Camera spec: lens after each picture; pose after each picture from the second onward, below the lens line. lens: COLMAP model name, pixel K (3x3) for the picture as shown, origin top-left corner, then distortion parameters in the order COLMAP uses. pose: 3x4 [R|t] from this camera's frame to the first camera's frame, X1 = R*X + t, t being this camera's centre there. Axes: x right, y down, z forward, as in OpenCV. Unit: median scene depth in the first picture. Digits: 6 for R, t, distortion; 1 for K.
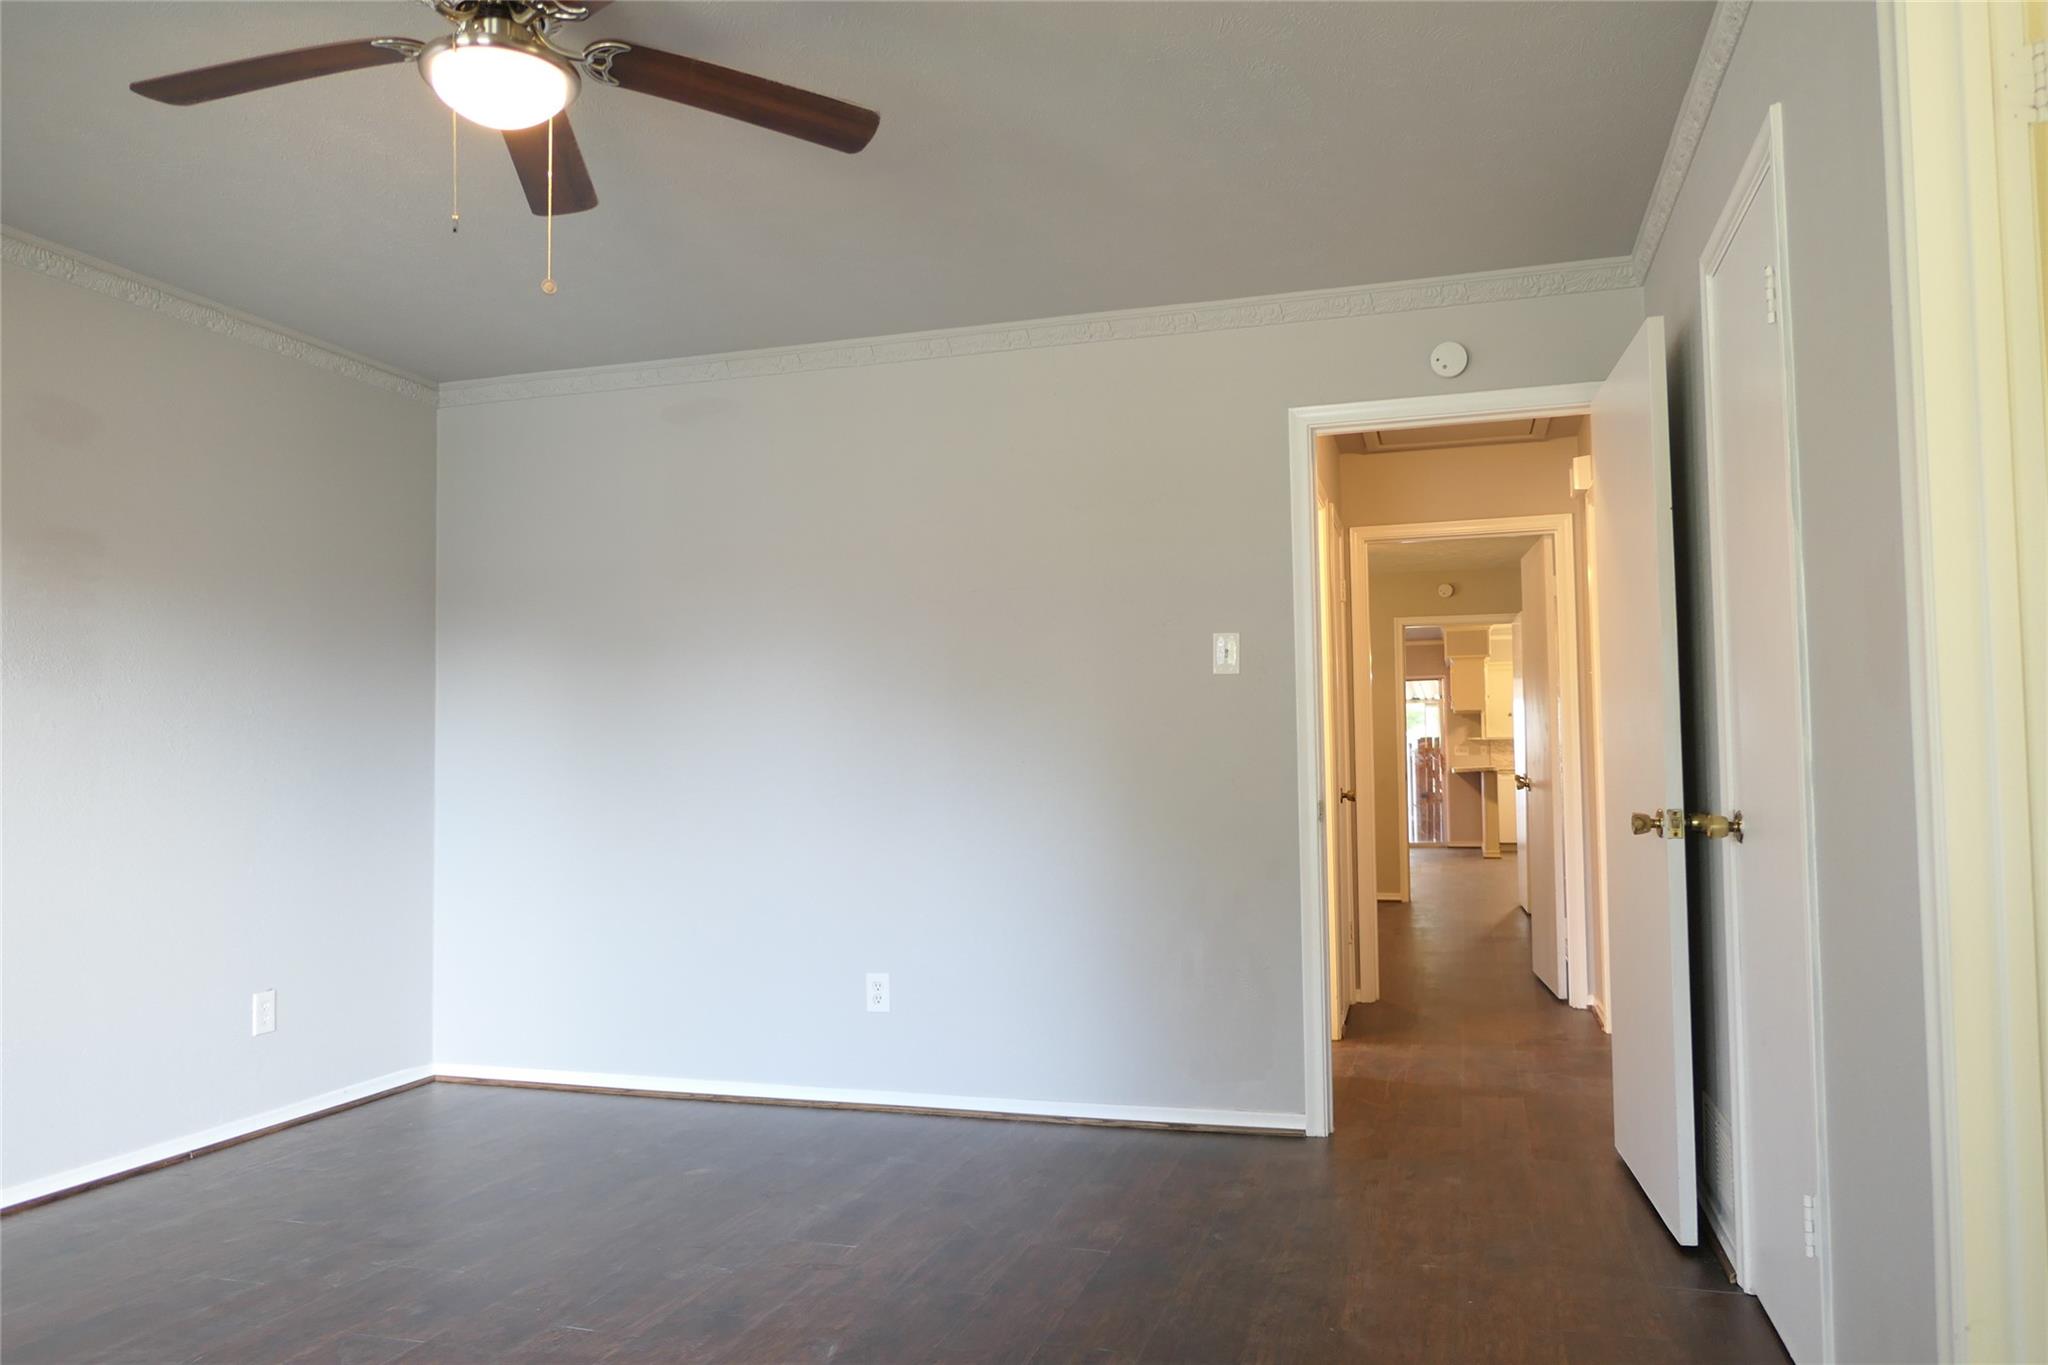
lens RADIAL K [[1430.7, 0, 1033.4], [0, 1430.7, 690.8], [0, 0, 1]] dist [-0.001521, -0.000095]
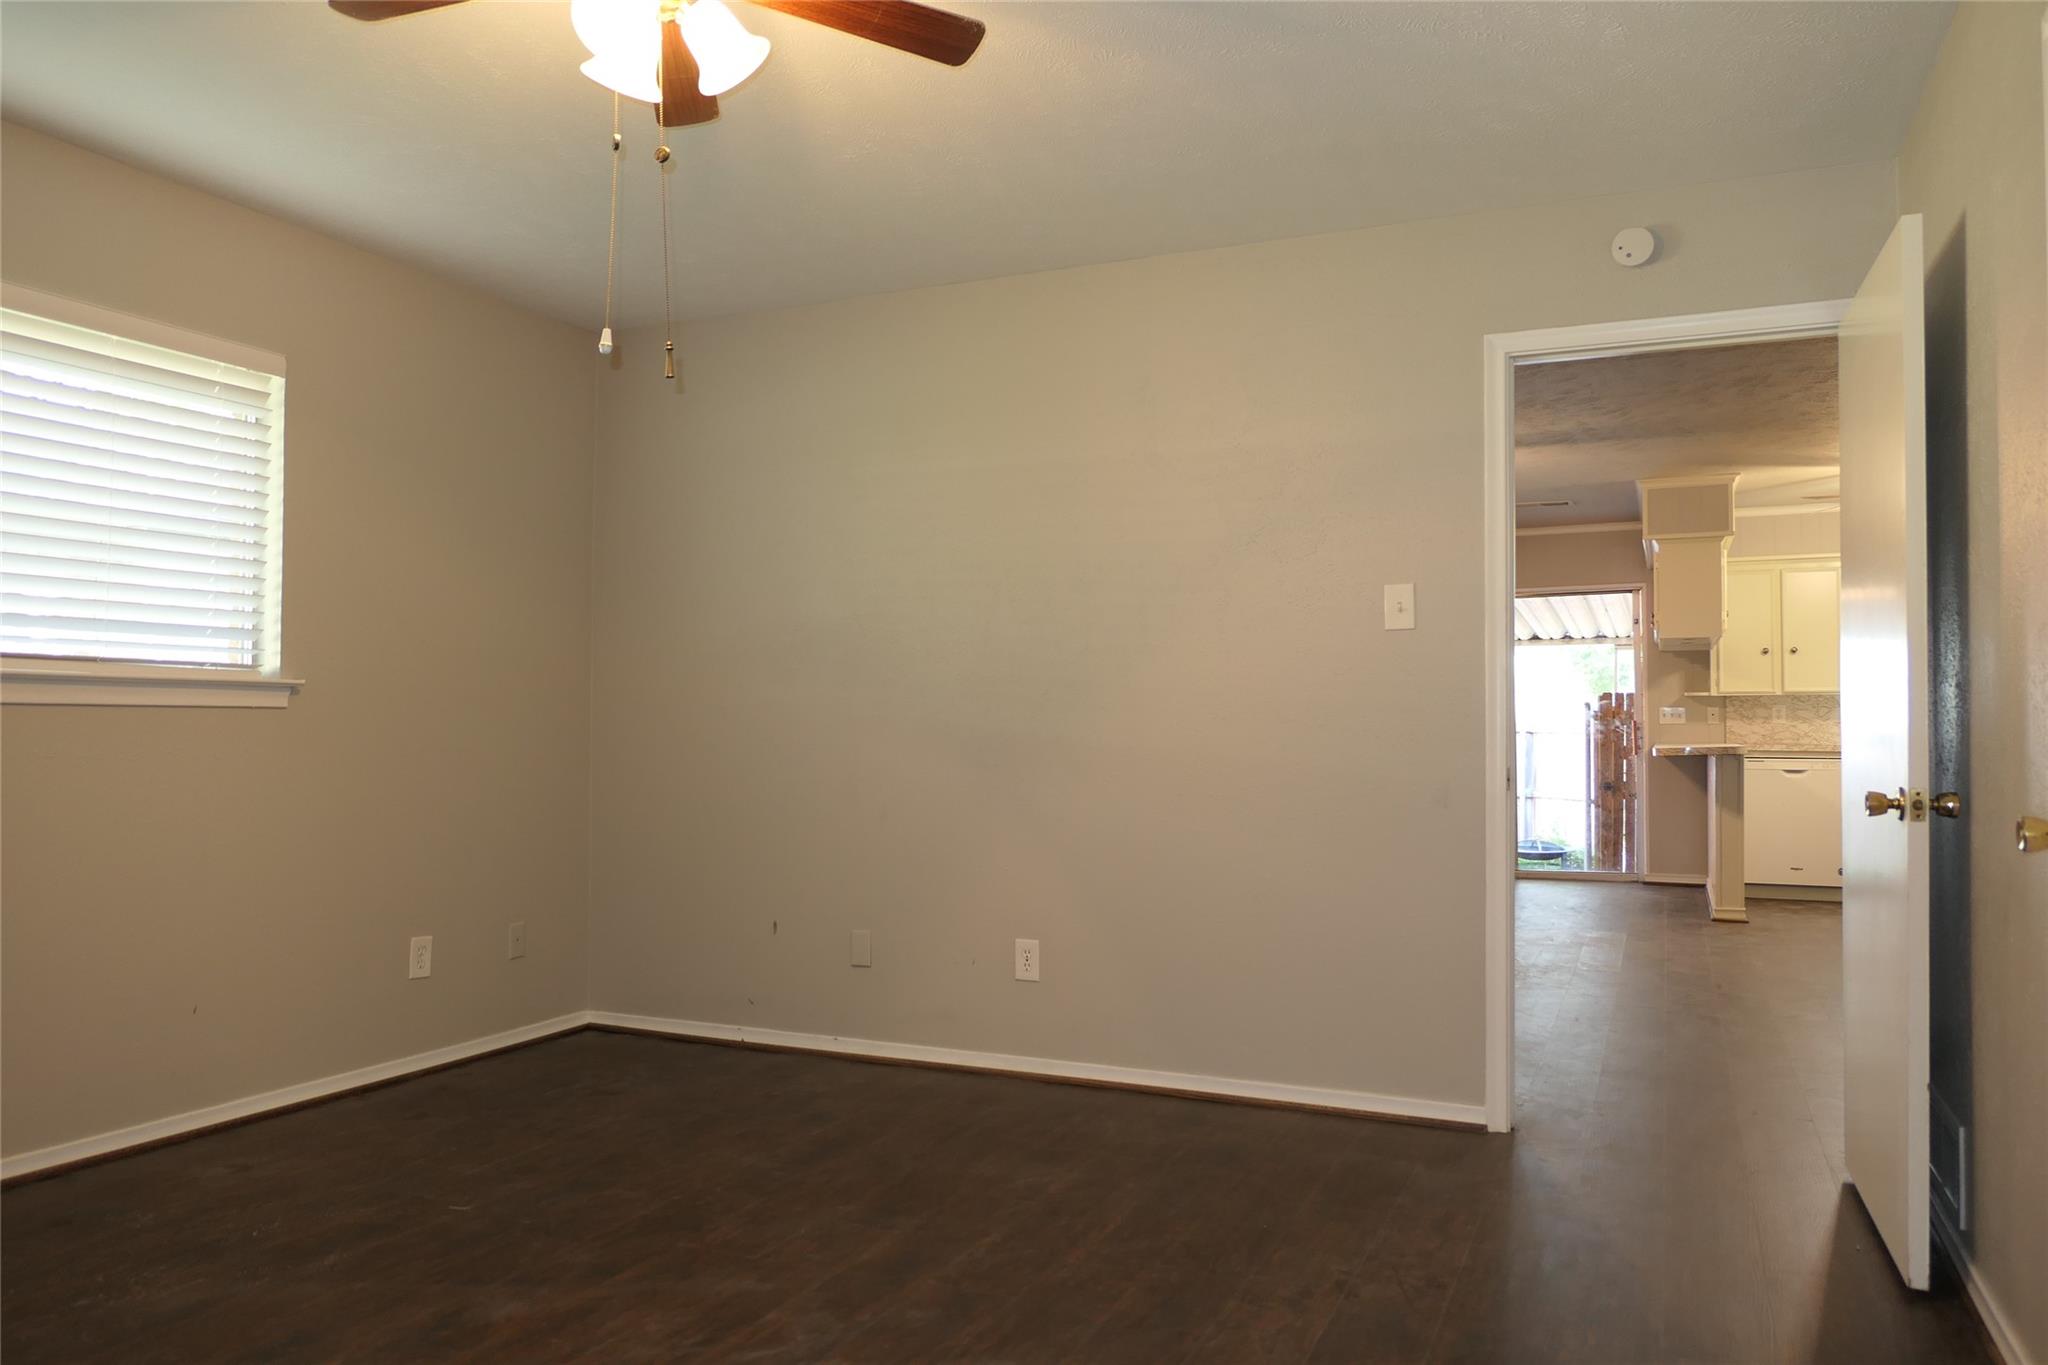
lens RADIAL K [[1398.2, 0, 1019.0], [0, 1398.2, 674.1], [0, 0, 1]] dist [-0.000488, -0.001162]
pose [[0.989202, 0.014343, -0.145856, 0.121271], [-0.012096, 0.999794, 0.016281, 0.019452], [0.146059, -0.014341, 0.989172, 0.405967]]
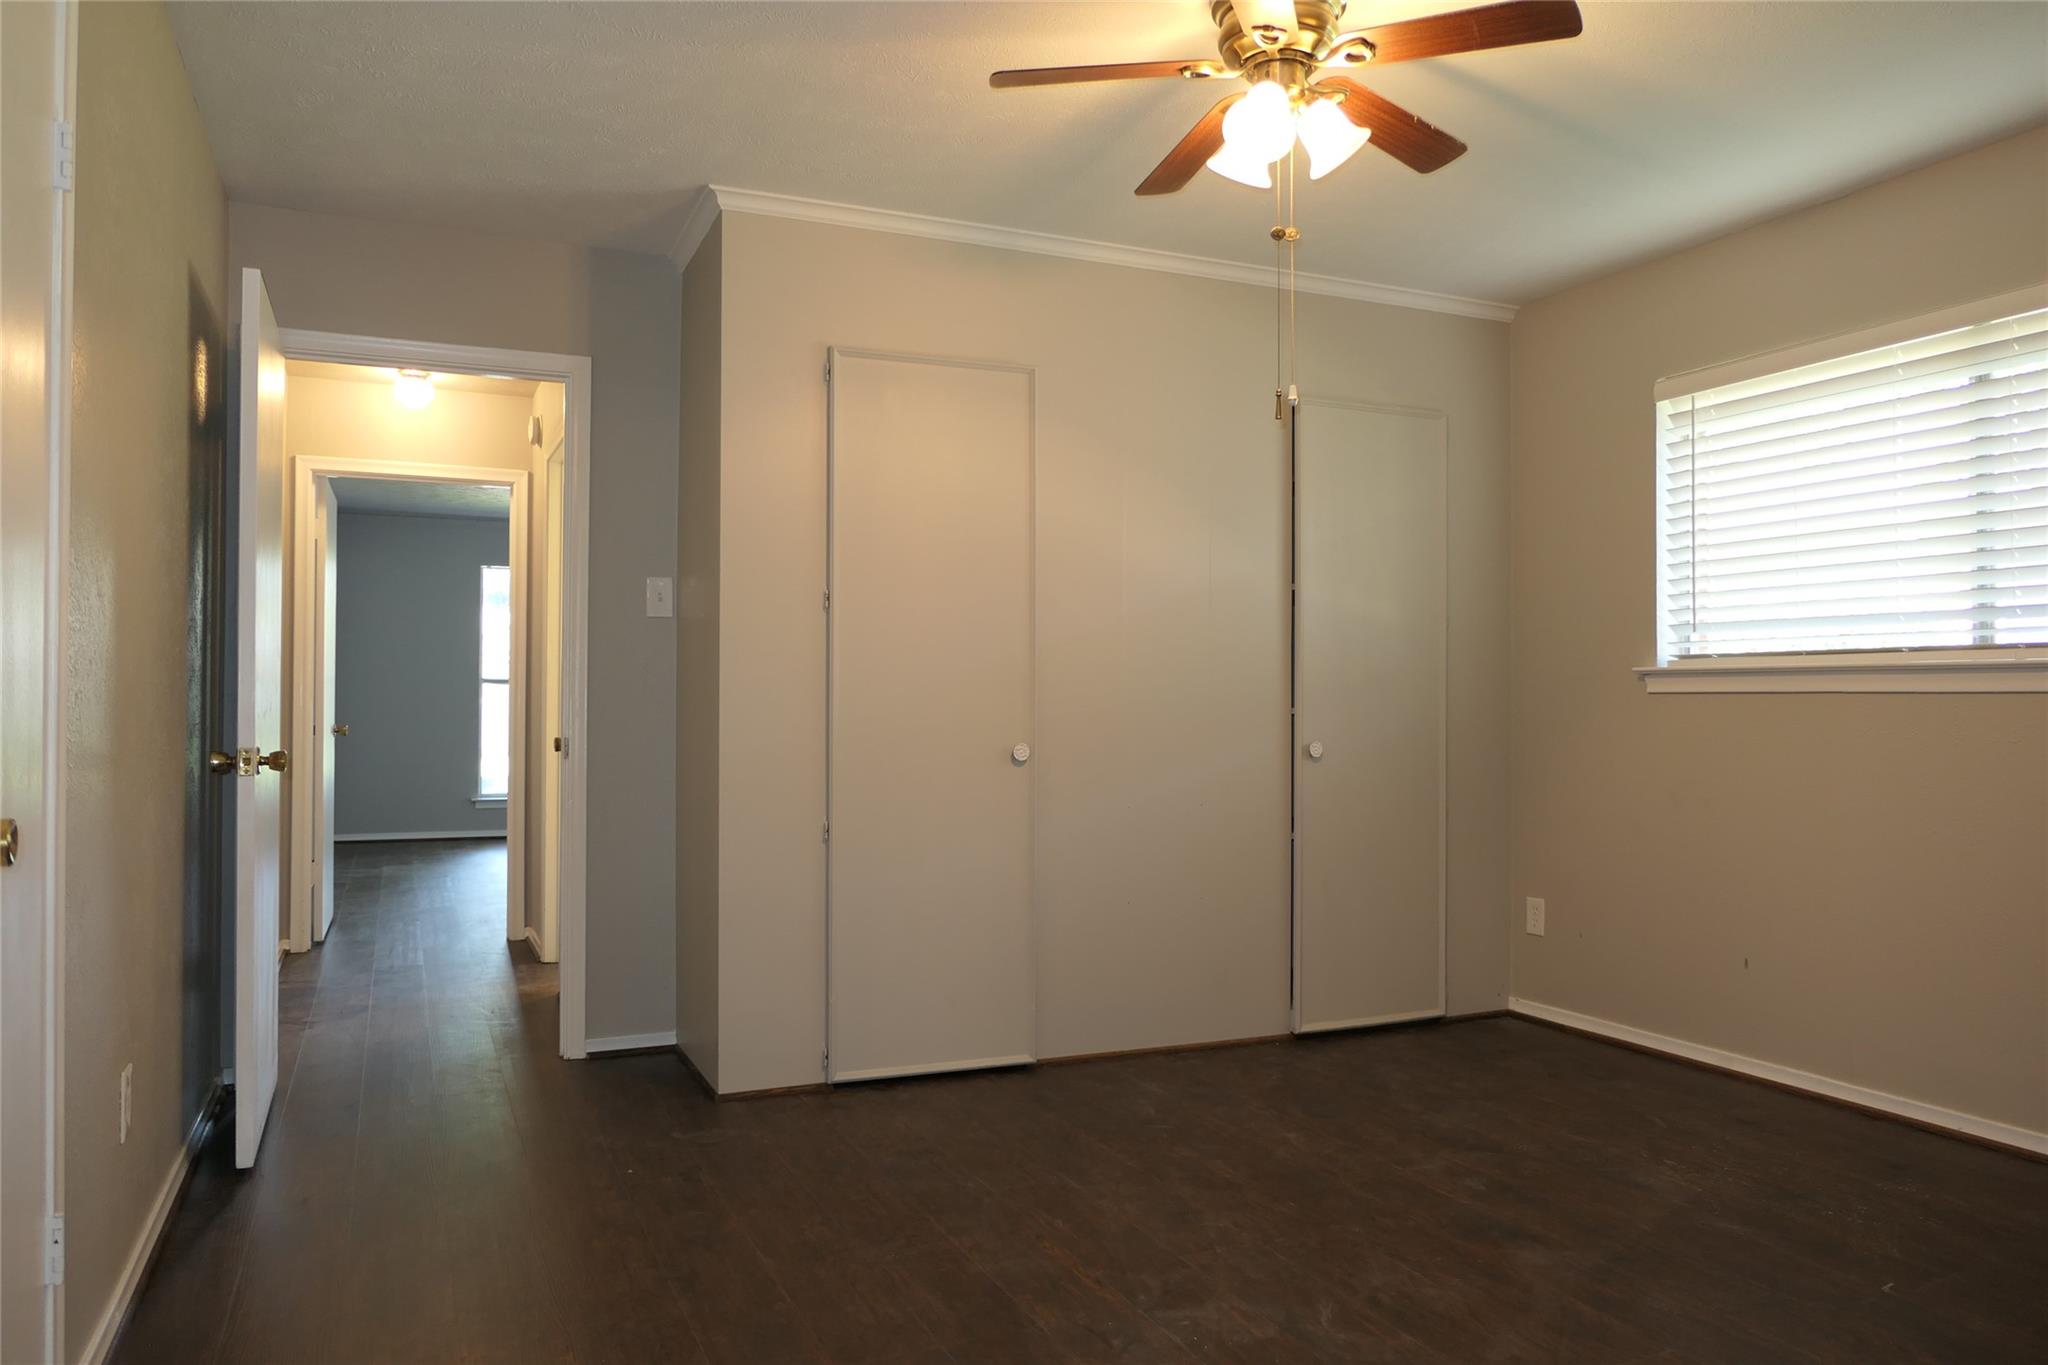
lens RADIAL K [[1430.7, 0, 1033.4], [0, 1430.7, 690.8], [0, 0, 1]] dist [-0.001521, -0.000095]
pose [[-0.755066, 0.003534, -0.655639, 0.450050], [0.038494, 0.998500, -0.038948, 0.068589], [0.654518, -0.054646, -0.754069, 1.420422]]
